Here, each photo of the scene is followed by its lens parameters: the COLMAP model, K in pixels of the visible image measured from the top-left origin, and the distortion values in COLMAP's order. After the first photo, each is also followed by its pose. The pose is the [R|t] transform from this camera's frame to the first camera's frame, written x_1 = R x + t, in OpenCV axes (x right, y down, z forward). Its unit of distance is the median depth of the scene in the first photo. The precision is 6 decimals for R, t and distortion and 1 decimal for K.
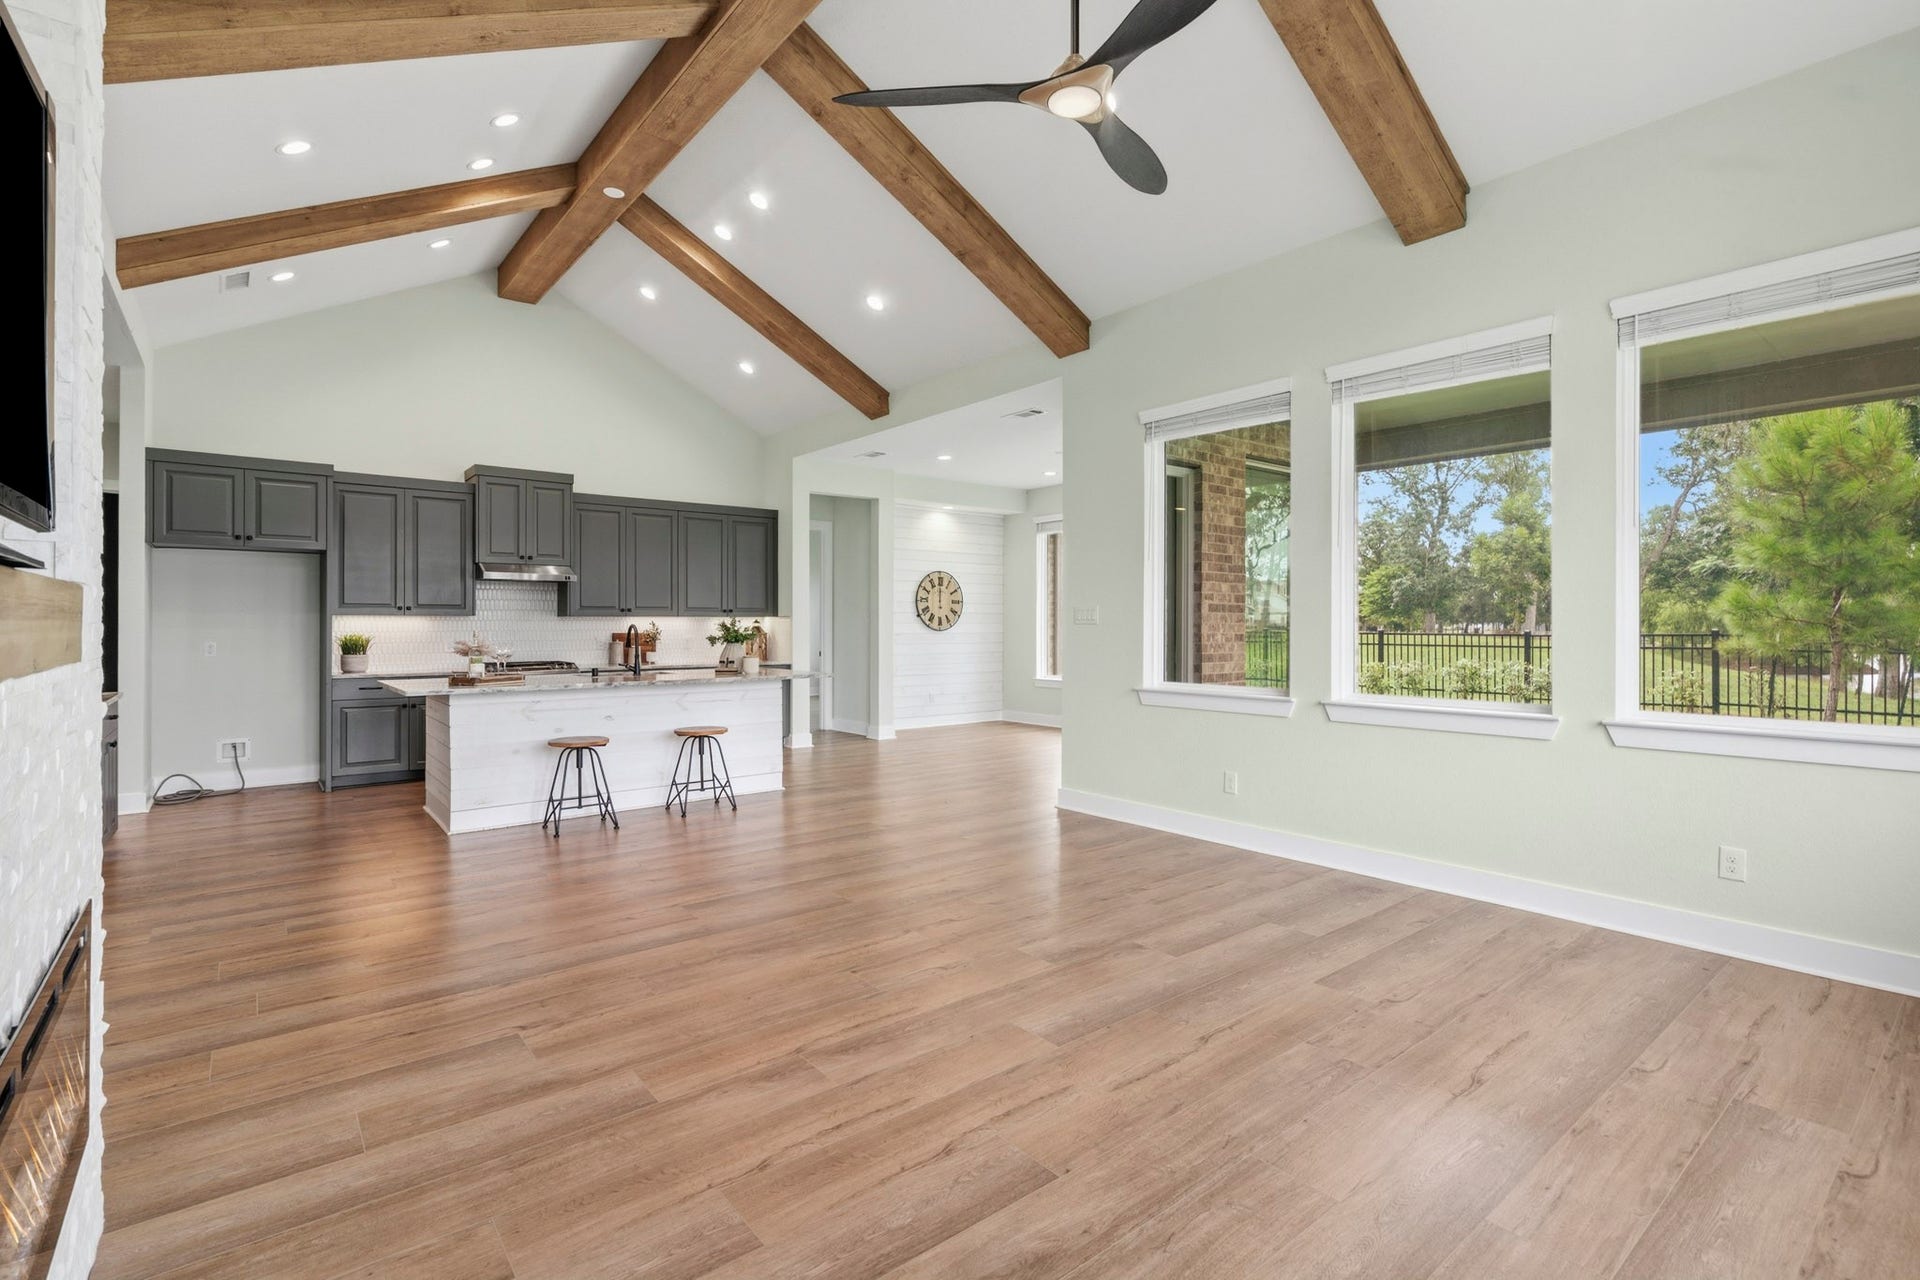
lens RADIAL K [[881.8, 0, 960.0], [0, 881.8, 640.0], [0, 0, 1]] dist [-0.017303, 0.000016]
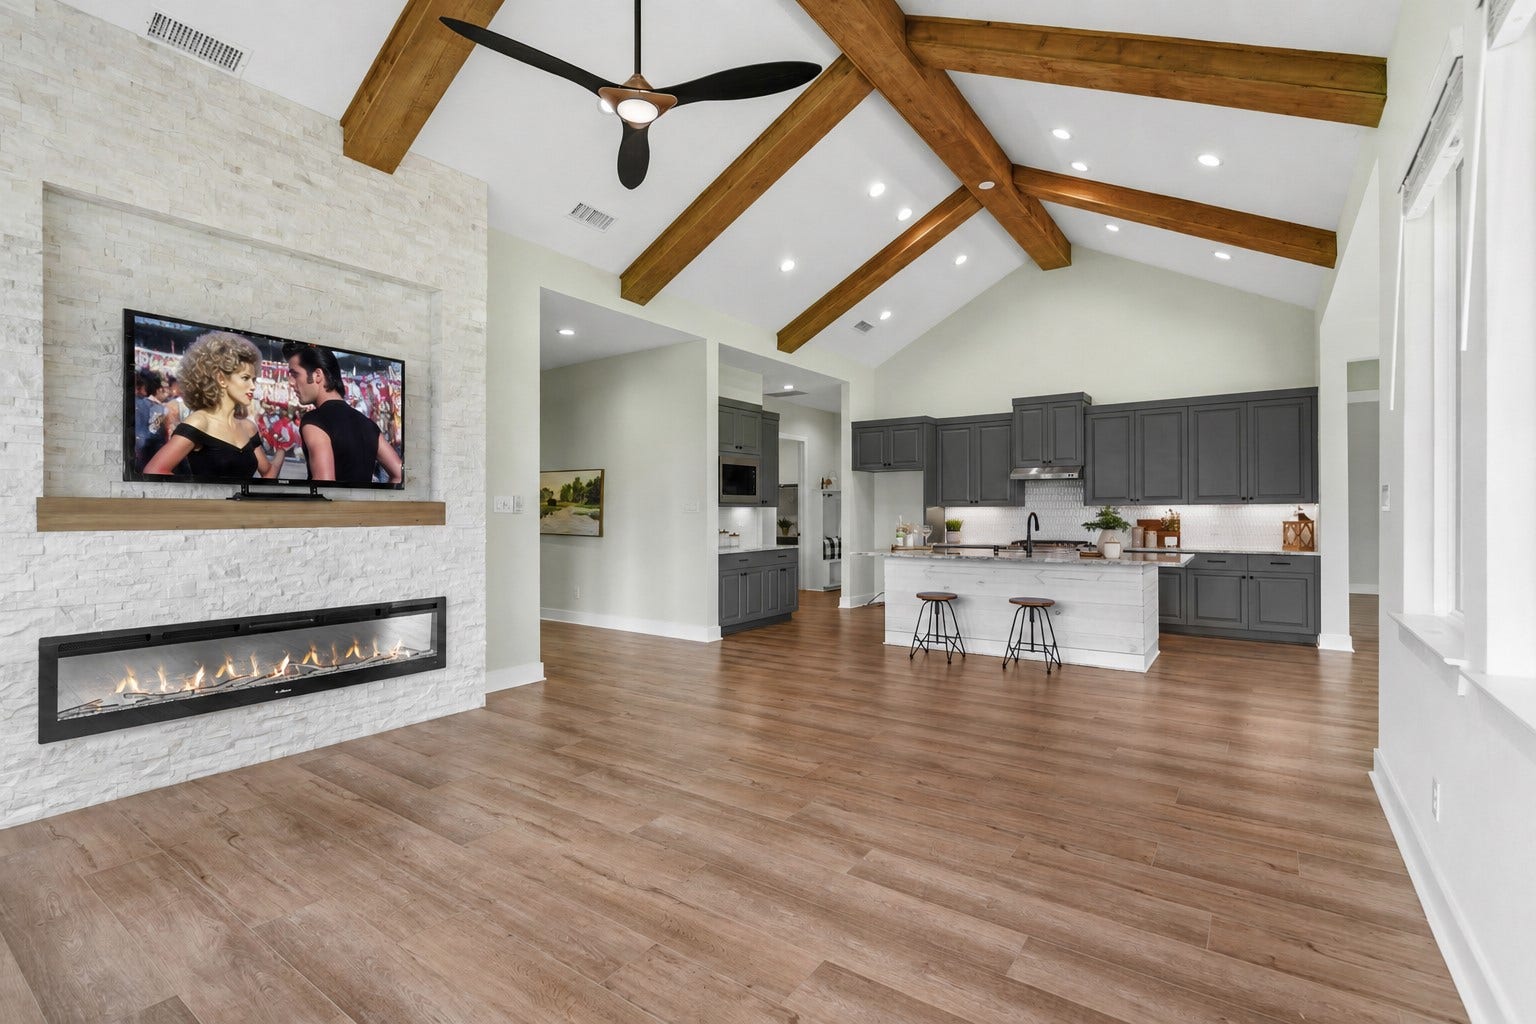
lens RADIAL K [[704.0, 0, 768.0], [0, 704.0, 512.0], [0, 0, 1]] dist [0.002673, 0.000233]
pose [[0.268629, -0.001417, -0.963243, 0.963235], [-0.014545, 0.999879, -0.005527, -0.013085], [0.963134, 0.015495, 0.268576, 0.736861]]
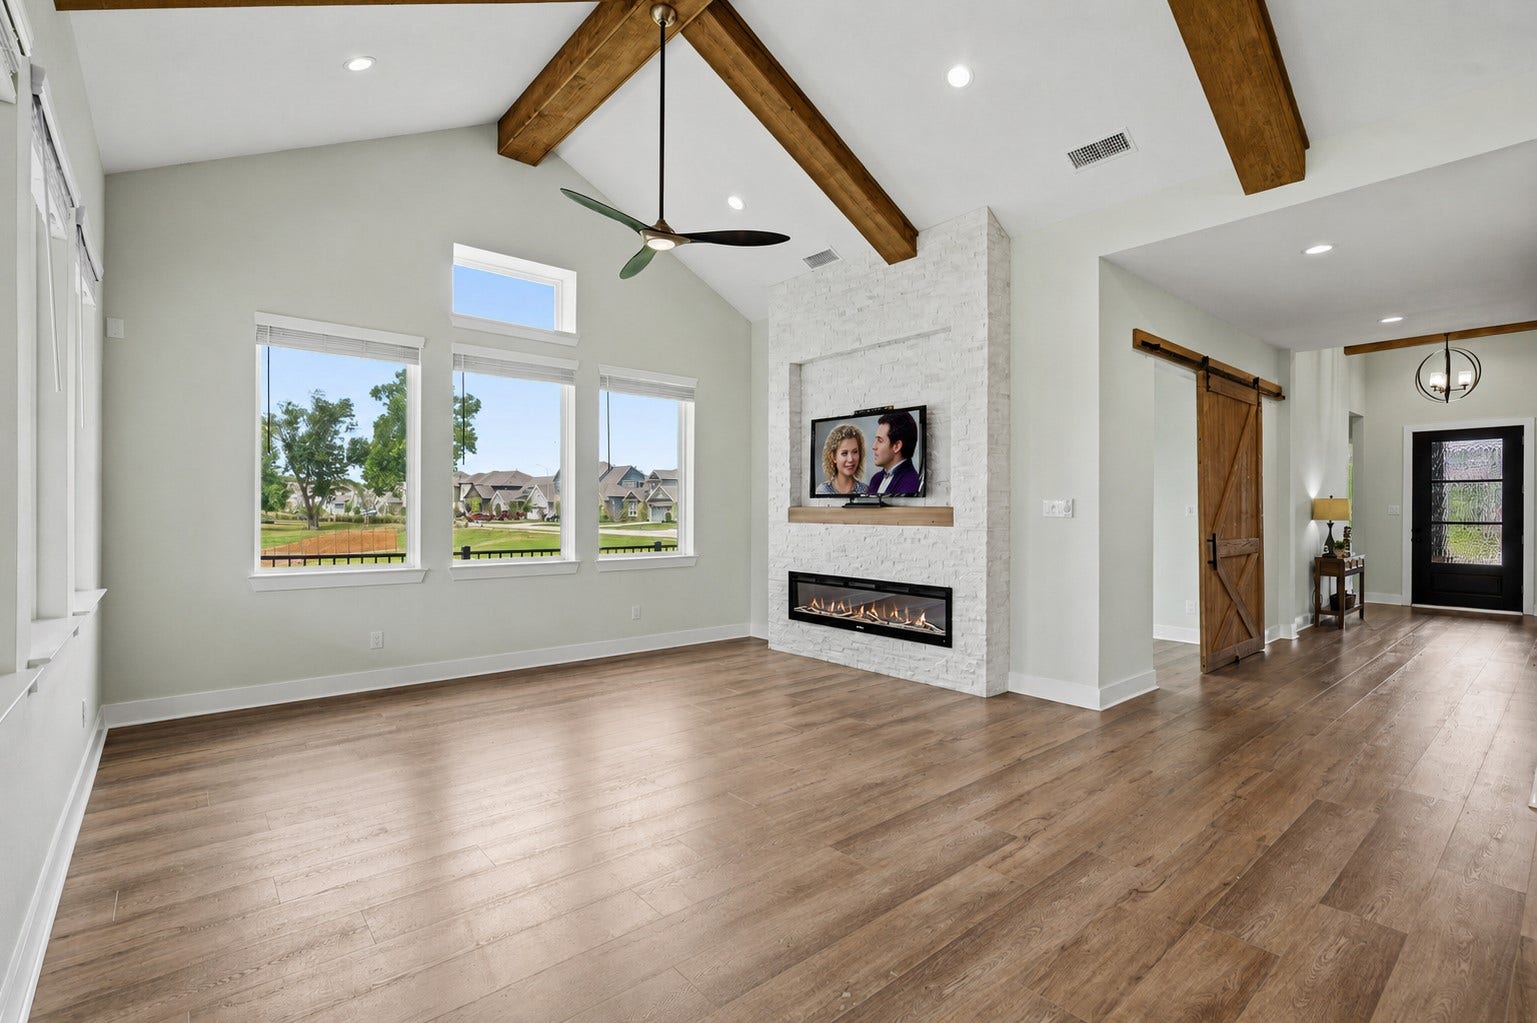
lens RADIAL K [[699.9, 0, 768.5], [0, 699.9, 511.5], [0, 0, 1]] dist [0.002601, 0.000920]
pose [[-0.999725, -0.001151, -0.023410, -0.057573], [-0.001583, 0.999829, 0.018412, -0.048399], [0.023385, 0.018444, -0.999556, 2.064697]]
